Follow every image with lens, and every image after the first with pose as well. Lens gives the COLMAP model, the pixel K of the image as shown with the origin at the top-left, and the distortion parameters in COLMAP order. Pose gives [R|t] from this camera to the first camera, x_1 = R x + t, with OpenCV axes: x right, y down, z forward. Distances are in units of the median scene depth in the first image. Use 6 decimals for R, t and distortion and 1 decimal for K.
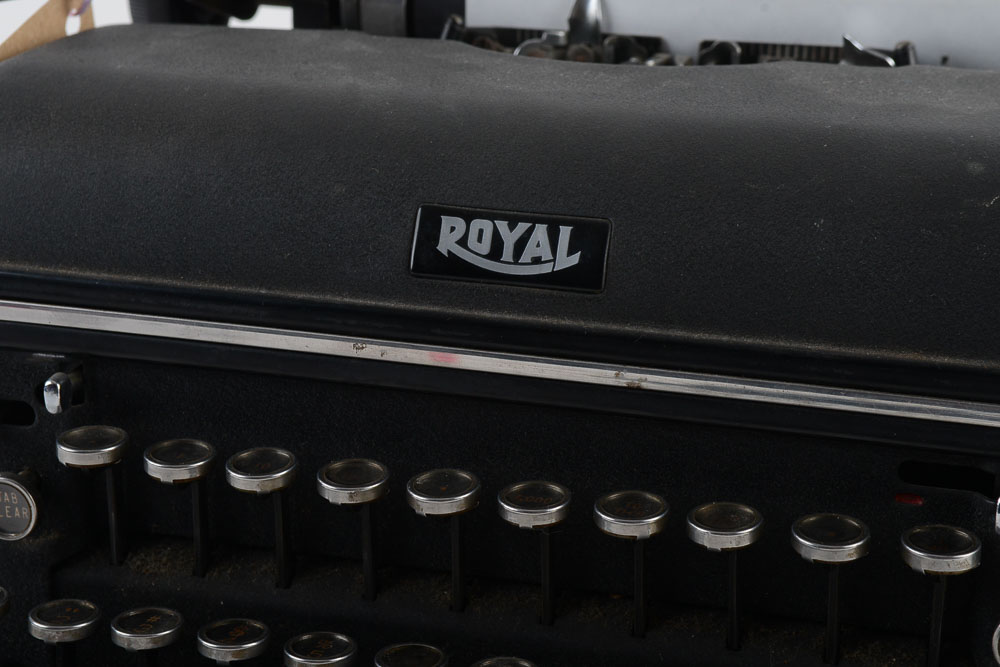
lens RADIAL K [[2306.3, 0, 527.2], [0, 2306.3, 334.6], [0, 0, 1]] dist [0.228572, -0.123751]
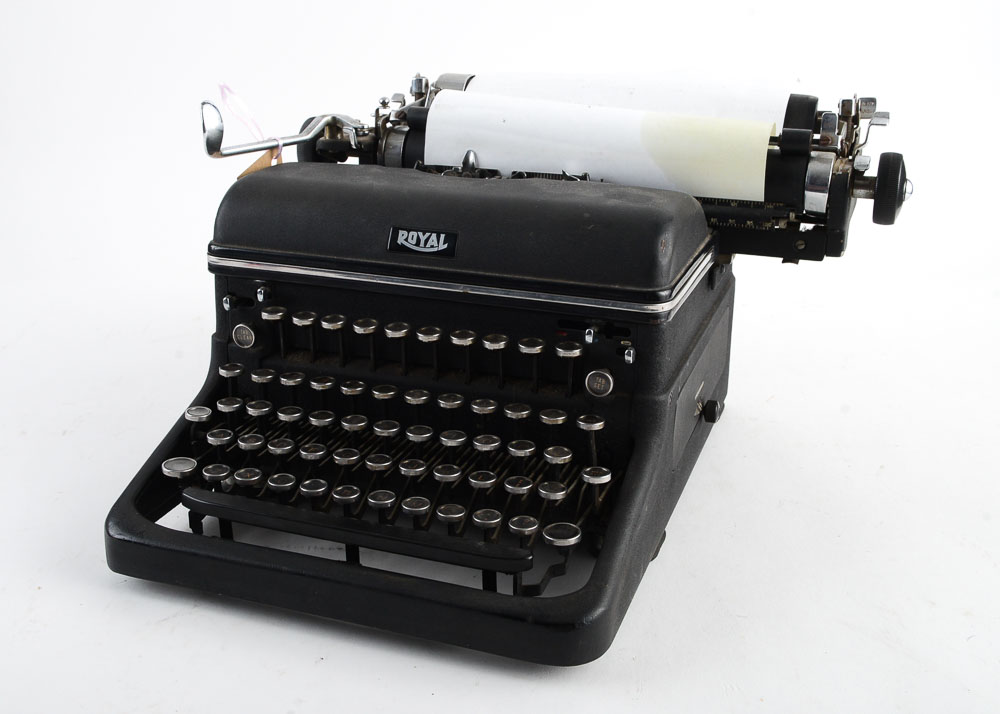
lens RADIAL K [[1187.6, 0, 500.0], [0, 1187.6, 357.0], [0, 0, 1]] dist [-0.003053, 0.010224]
pose [[0.999531, 0.018938, -0.024067, 0.117948], [-0.018511, 0.999670, 0.017827, 0.070990], [0.024397, -0.017374, 0.999551, -0.410298]]
